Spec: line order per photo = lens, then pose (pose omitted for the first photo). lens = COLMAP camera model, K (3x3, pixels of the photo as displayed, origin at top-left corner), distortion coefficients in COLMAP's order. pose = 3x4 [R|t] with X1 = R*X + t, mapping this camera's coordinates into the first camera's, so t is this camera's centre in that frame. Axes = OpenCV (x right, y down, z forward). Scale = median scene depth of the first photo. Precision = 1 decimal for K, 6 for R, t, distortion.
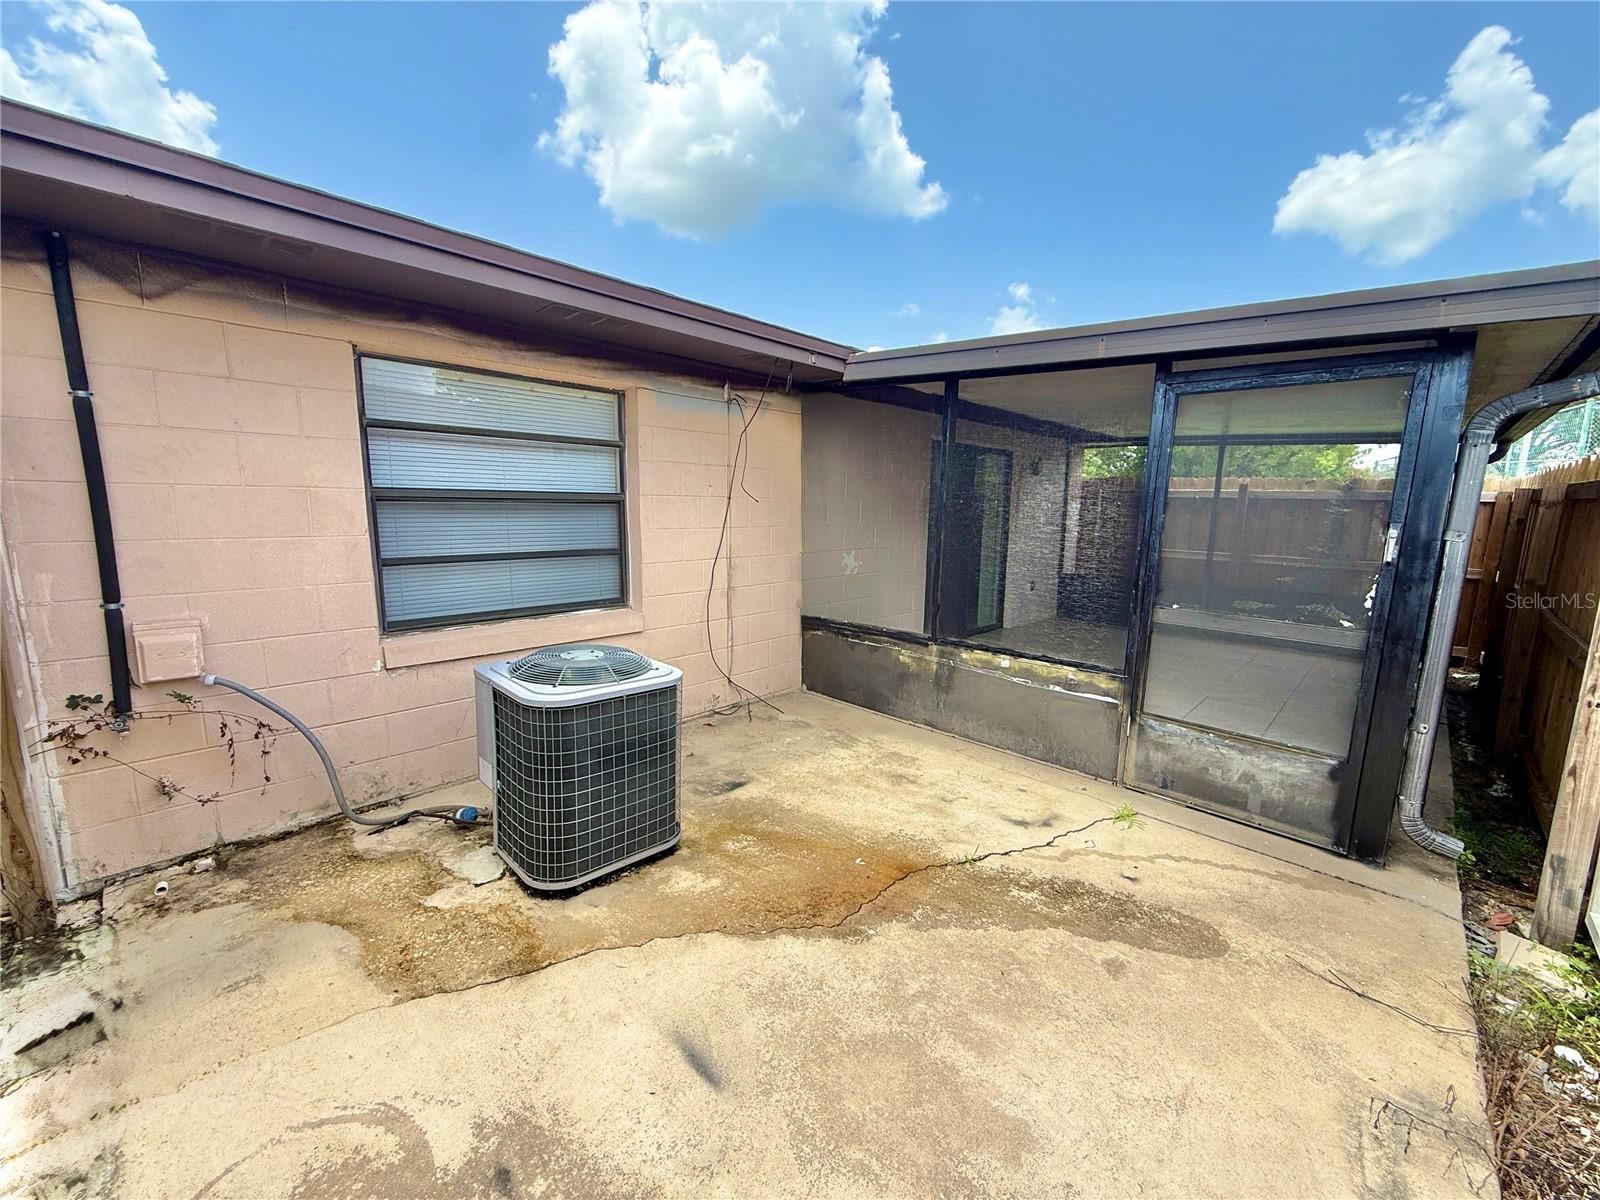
lens RADIAL K [[640.9, 0, 797.5], [0, 640.9, 602.3], [0, 0, 1]] dist [-0.001765, -0.000205]
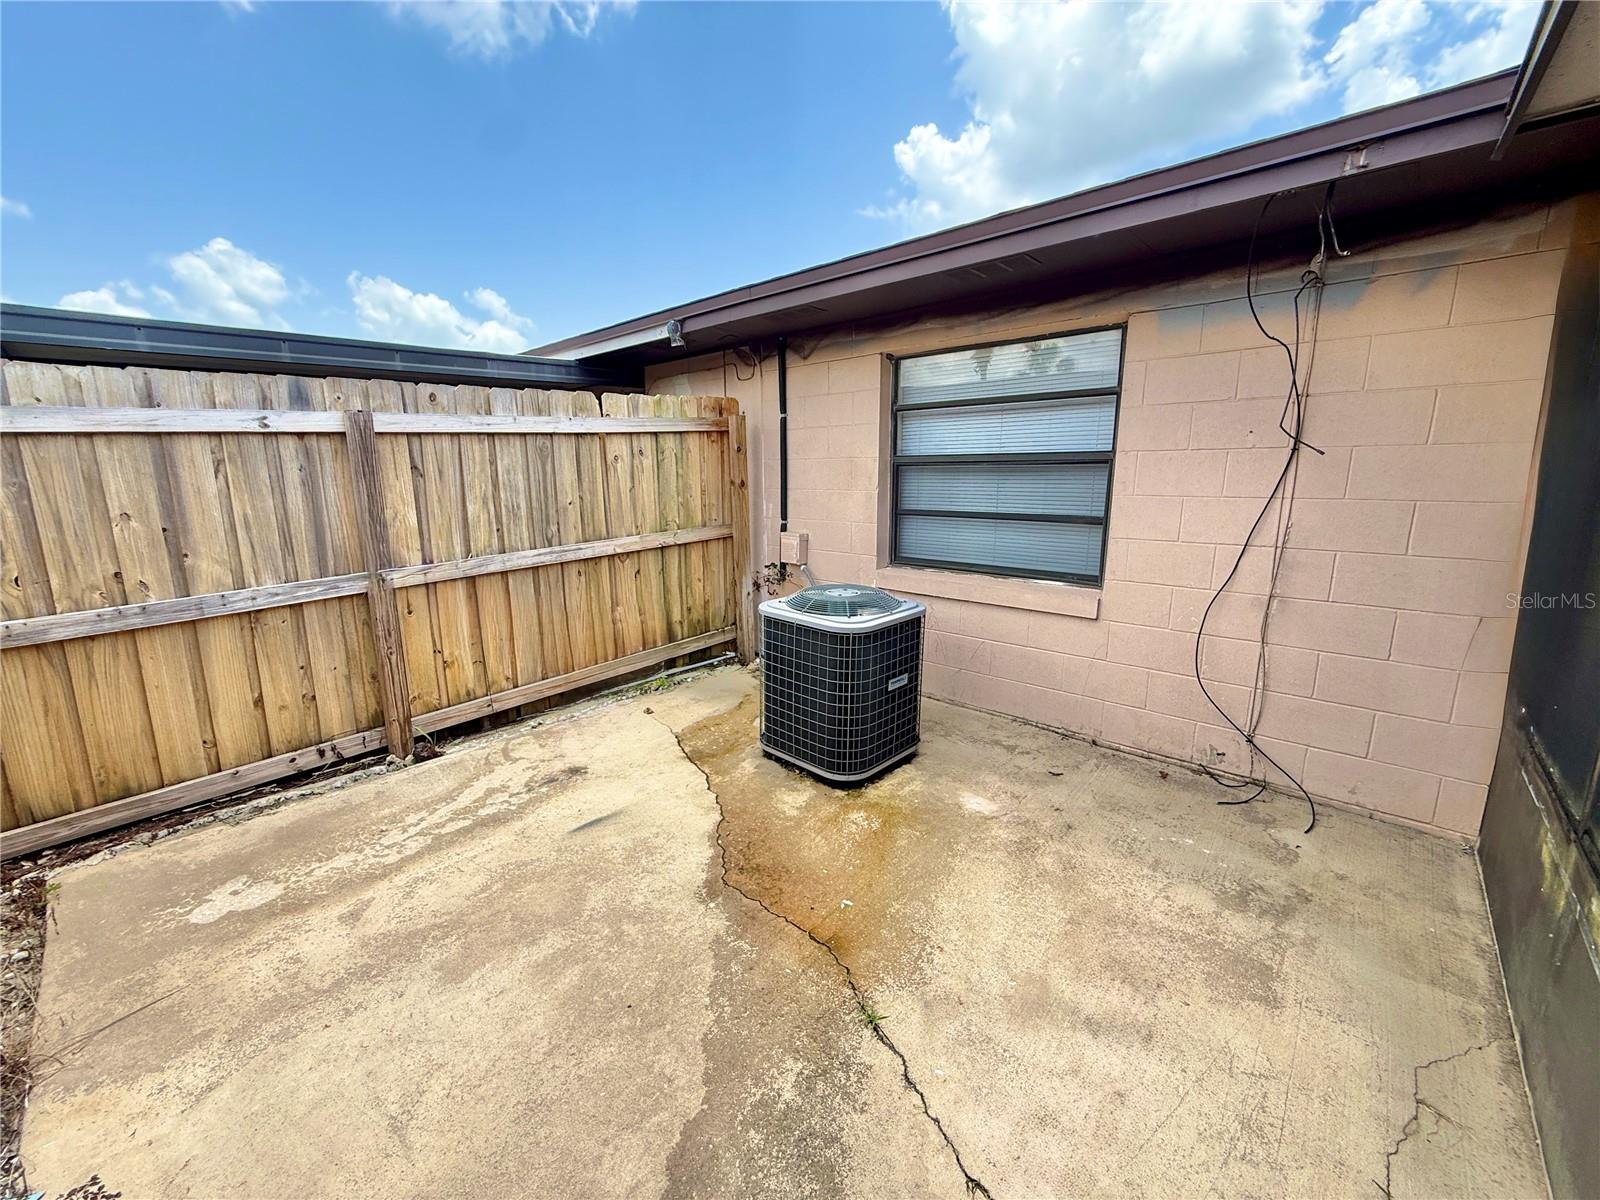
lens RADIAL K [[640.9, 0, 797.5], [0, 640.9, 602.3], [0, 0, 1]] dist [-0.001765, -0.000205]
pose [[0.023257, 0.181383, -0.983138, 0.763373], [-0.149019, 0.973046, 0.175996, -0.087943], [0.988561, 0.142413, 0.049660, 0.792422]]
